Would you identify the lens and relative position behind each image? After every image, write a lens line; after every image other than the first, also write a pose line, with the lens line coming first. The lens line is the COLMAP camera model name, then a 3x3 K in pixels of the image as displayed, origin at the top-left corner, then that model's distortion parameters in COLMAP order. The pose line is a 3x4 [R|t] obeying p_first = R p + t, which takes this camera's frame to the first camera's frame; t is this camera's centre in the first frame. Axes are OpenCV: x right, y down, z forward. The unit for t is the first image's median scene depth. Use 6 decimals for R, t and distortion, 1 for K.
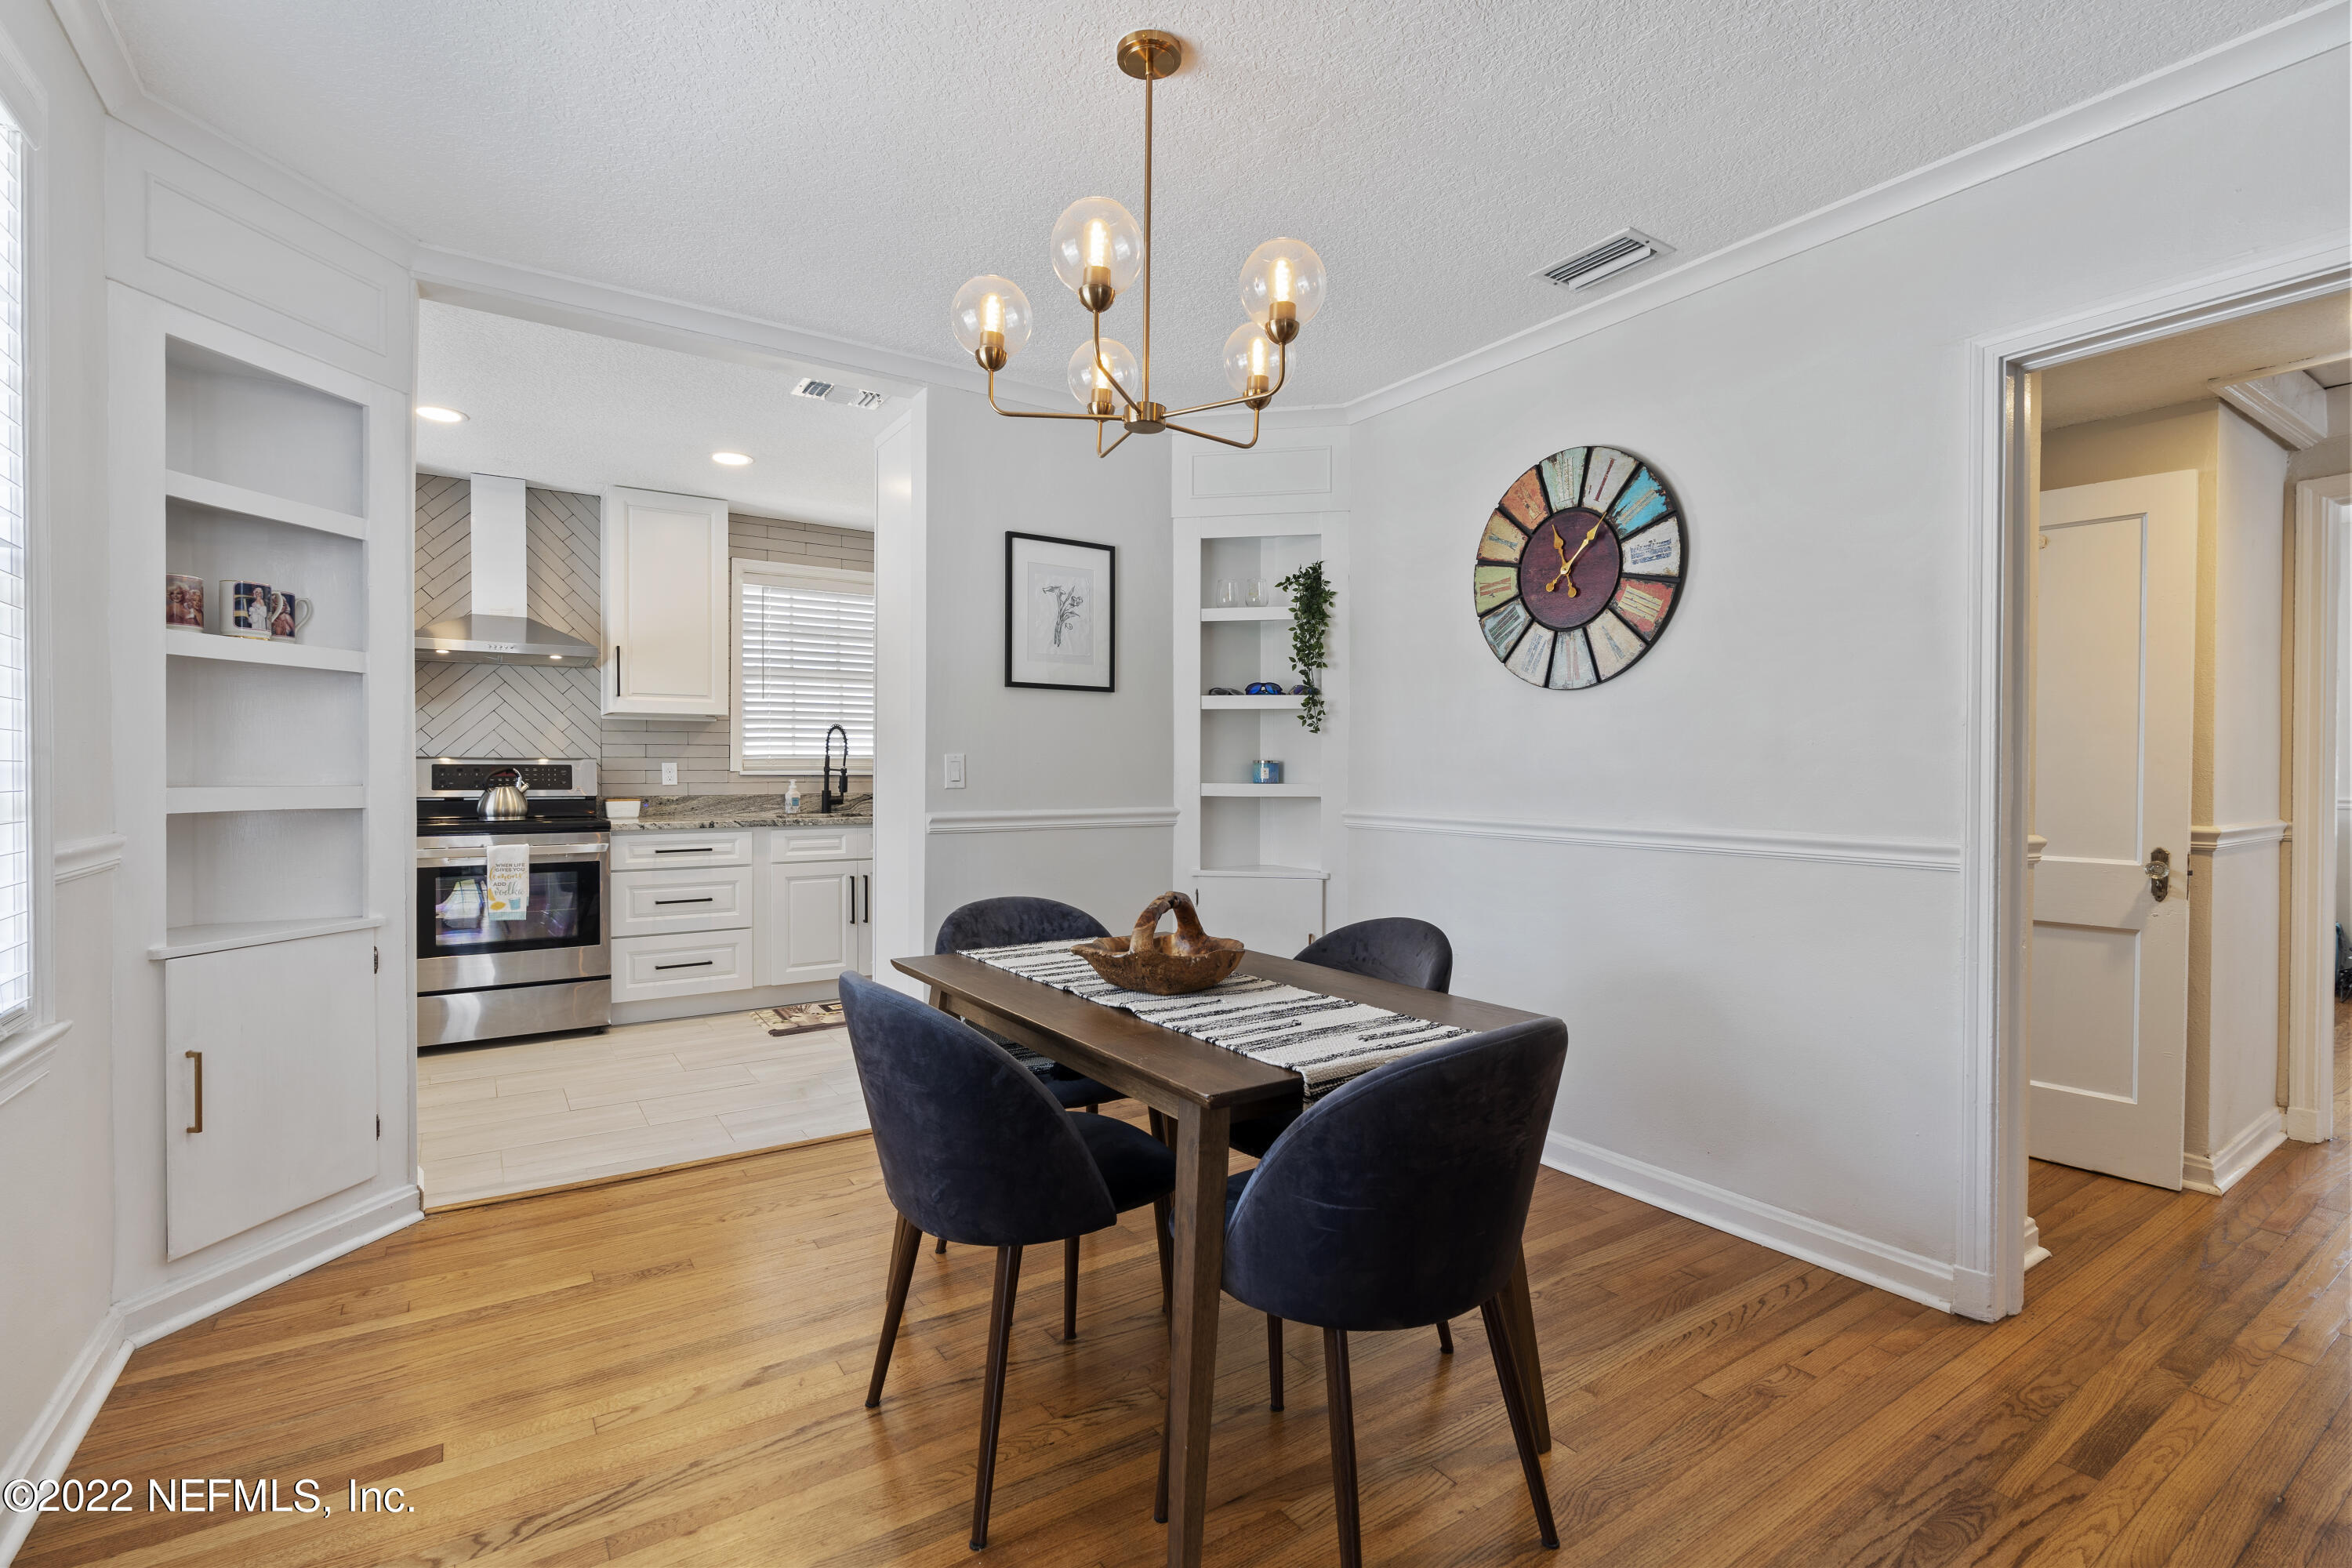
lens RADIAL K [[1071.7, 0, 1172.1], [0, 1071.7, 771.9], [0, 0, 1]] dist [-0.004543, -0.000038]
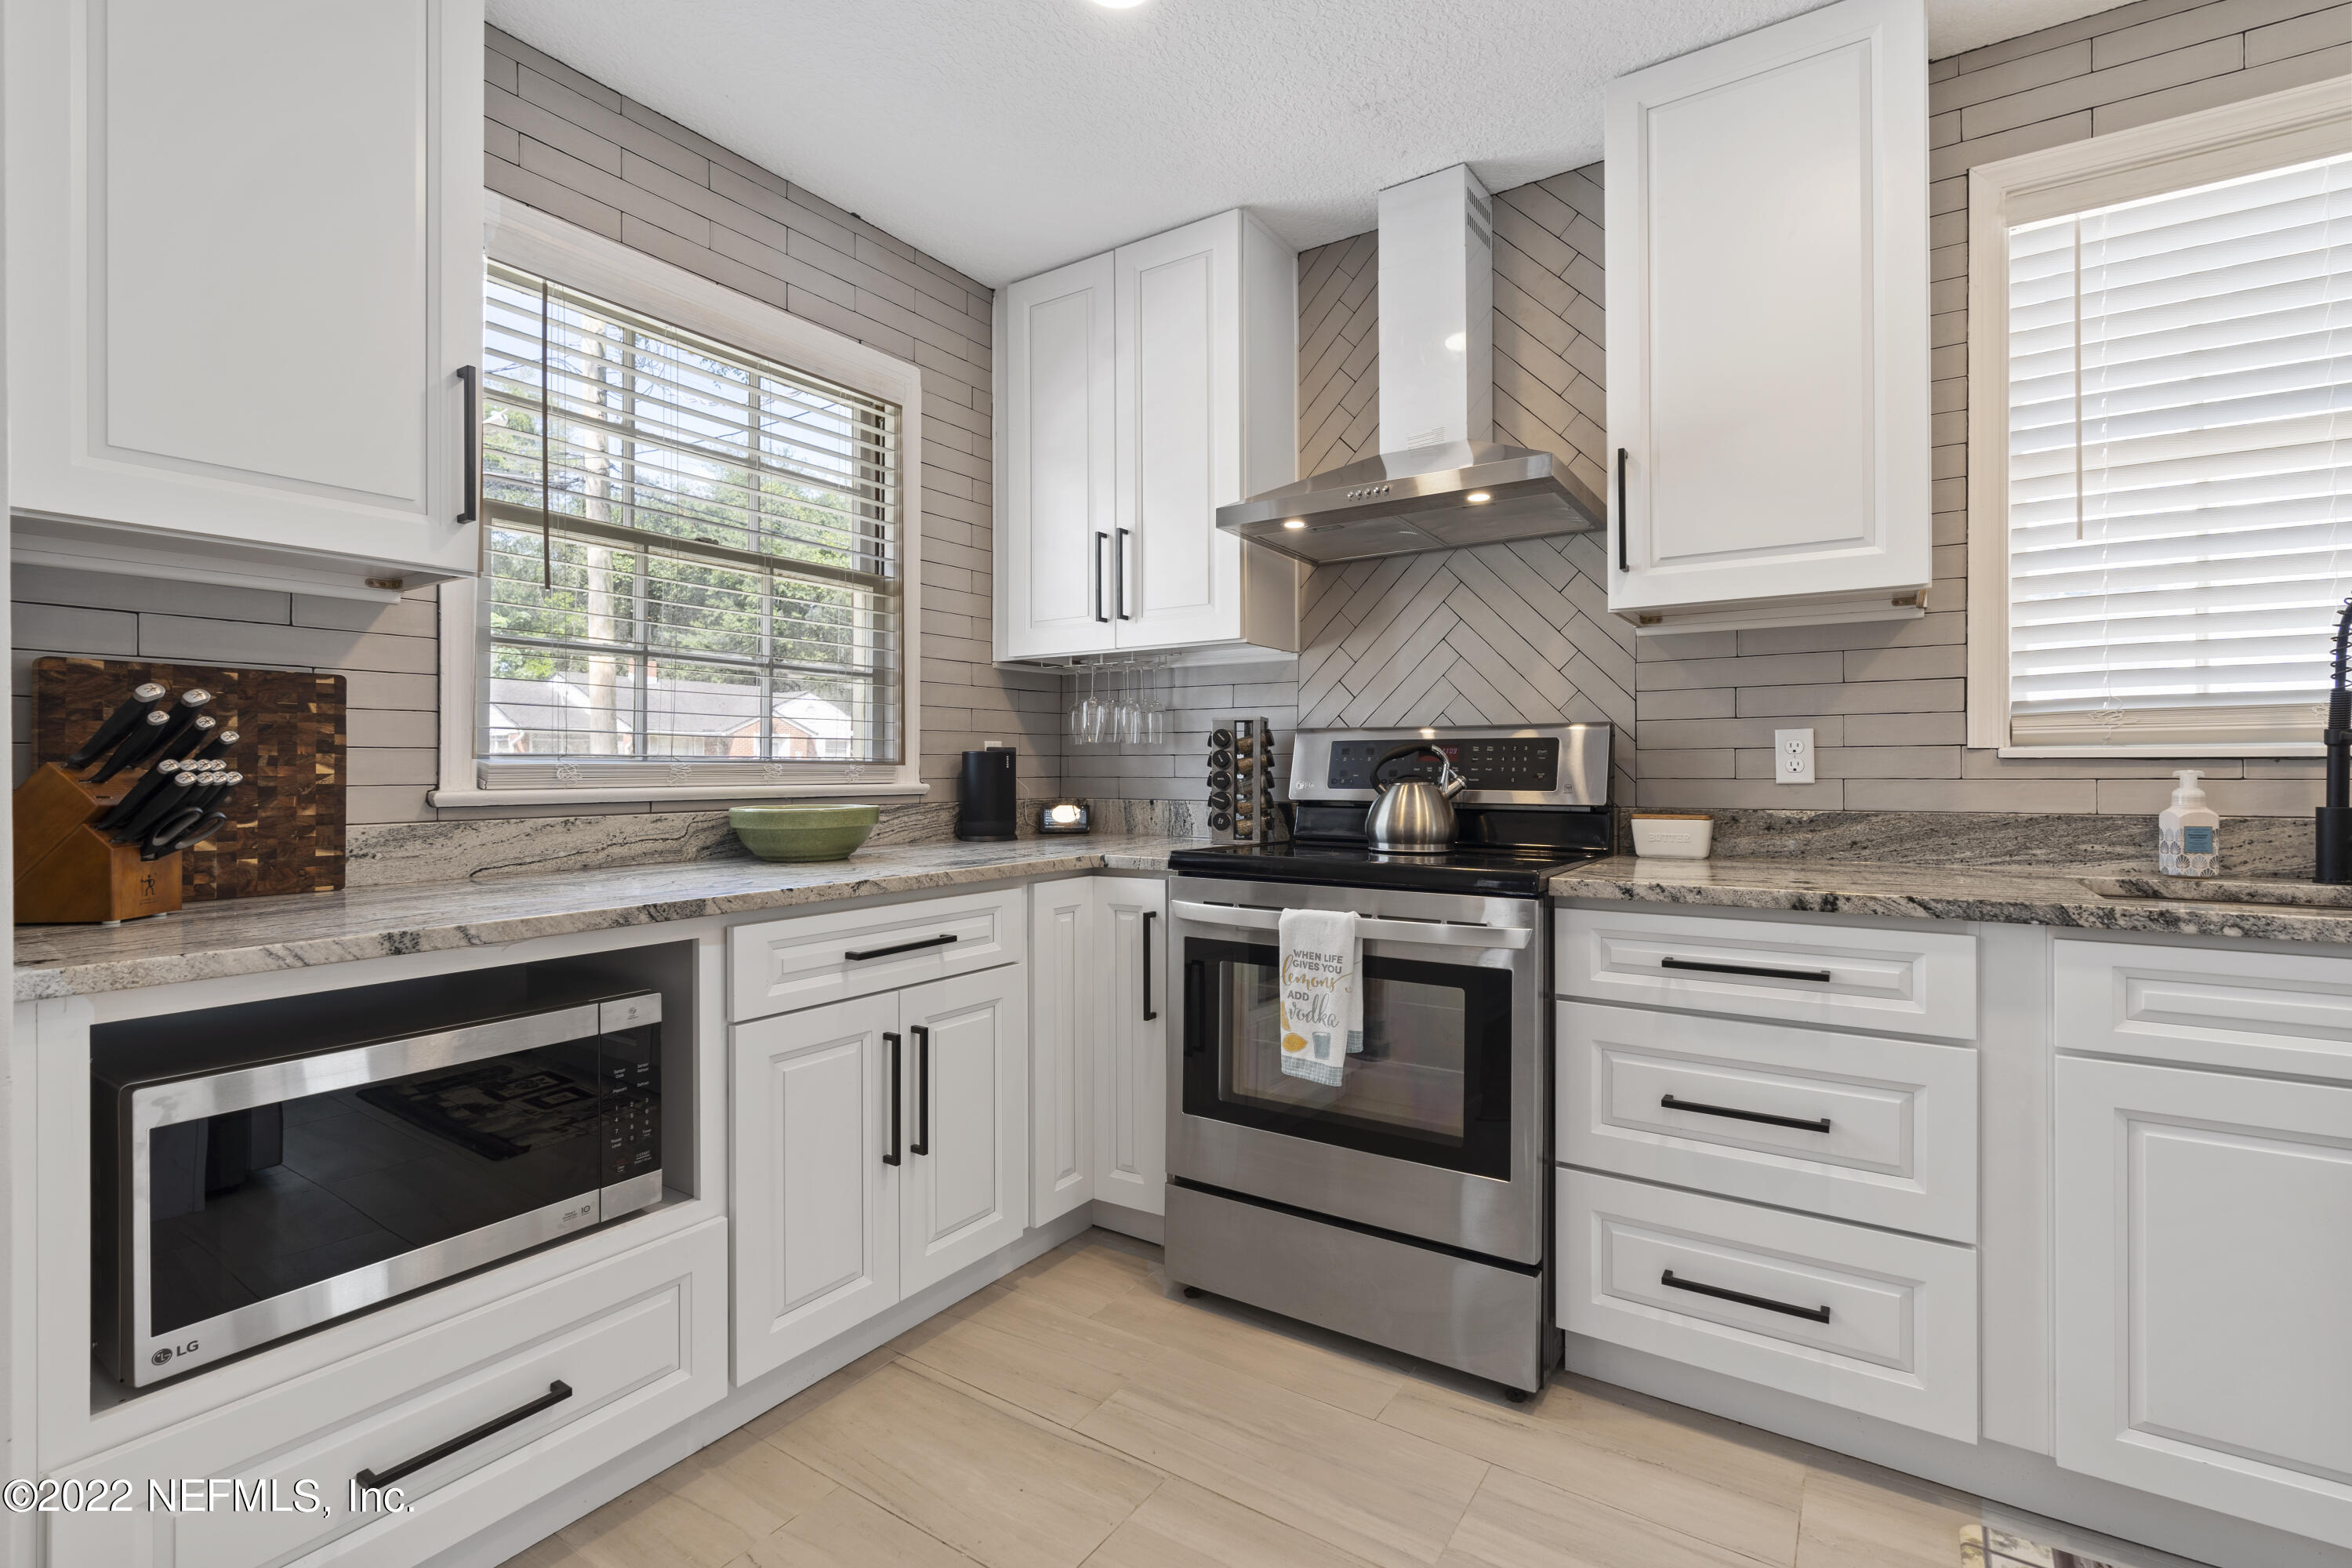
lens RADIAL K [[1076.5, 0, 1167.1], [0, 1076.5, 760.4], [0, 0, 1]] dist [-0.003965, 0.000478]
pose [[0.384372, -0.009651, -0.923128, -0.200962], [-0.000204, 0.999944, -0.010539, 0.008672], [0.923178, 0.004239, 0.384349, 0.683826]]
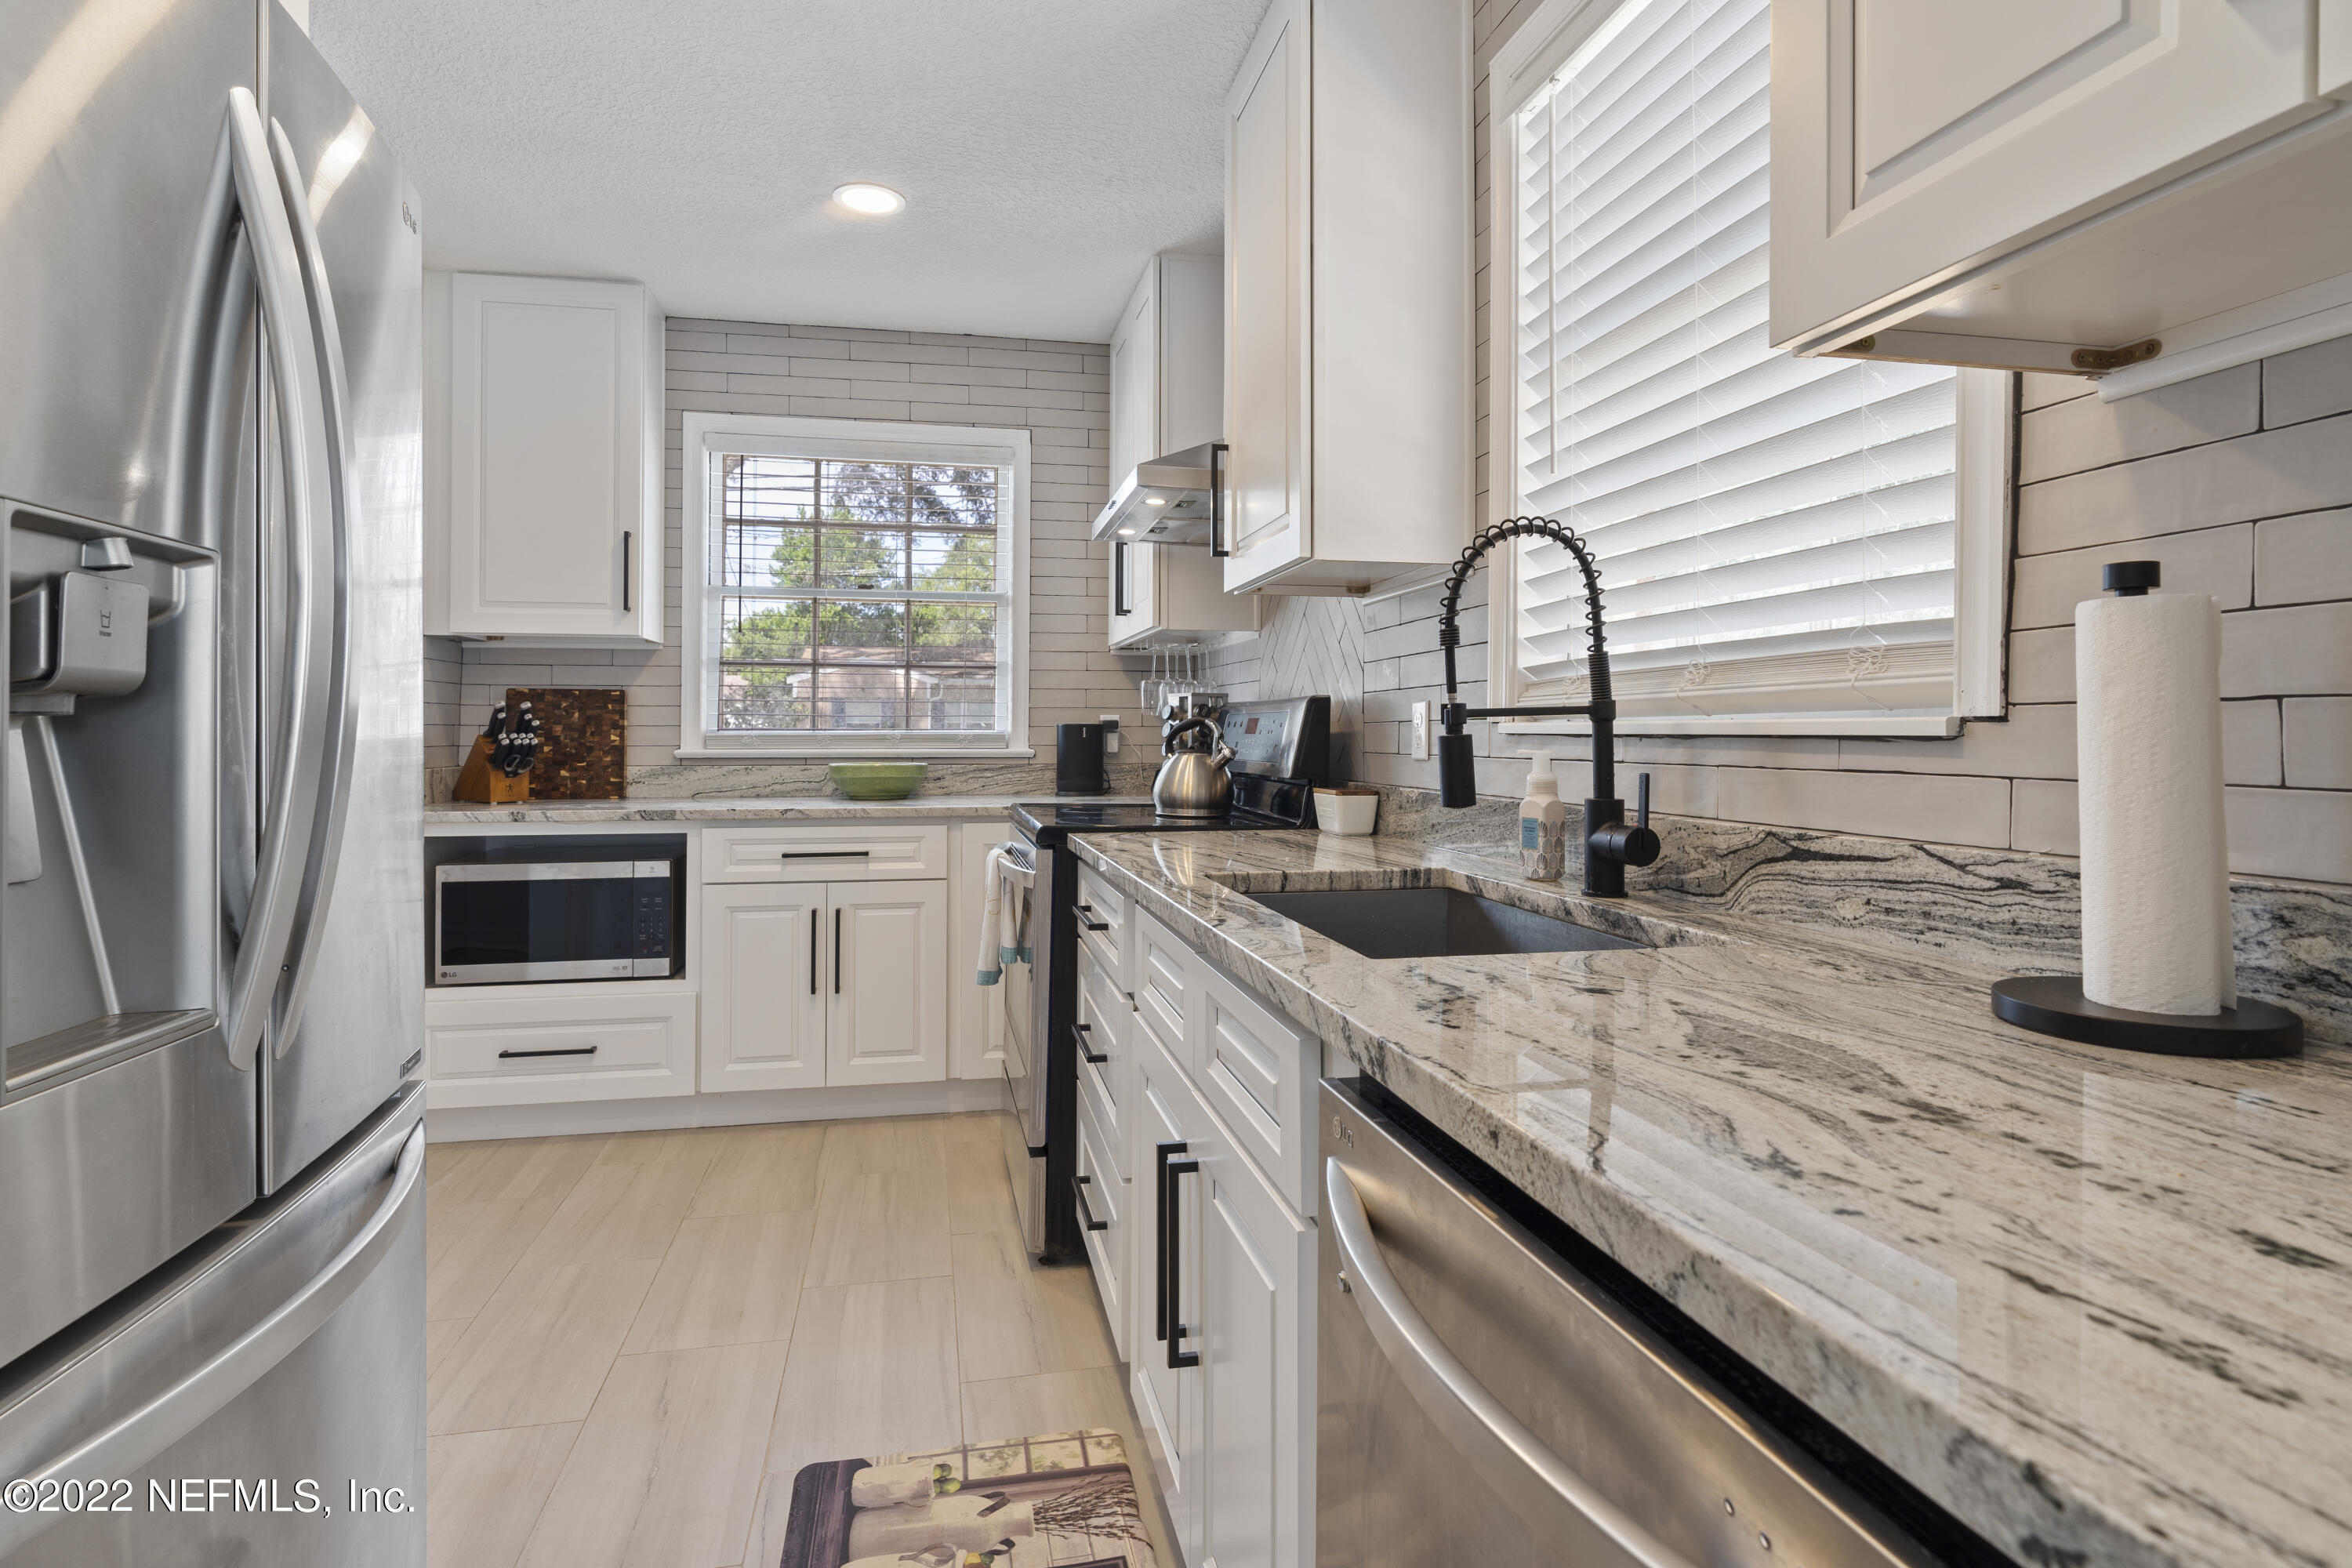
lens RADIAL K [[1206.2, 0, 1144.9], [0, 1206.2, 702.6], [0, 0, 1]] dist [-0.001368, -0.000092]
pose [[-0.388533, -0.025104, -0.921093, -0.041556], [-0.004282, 0.999667, -0.025439, 0.003757], [0.921425, -0.005940, -0.388511, 1.186058]]
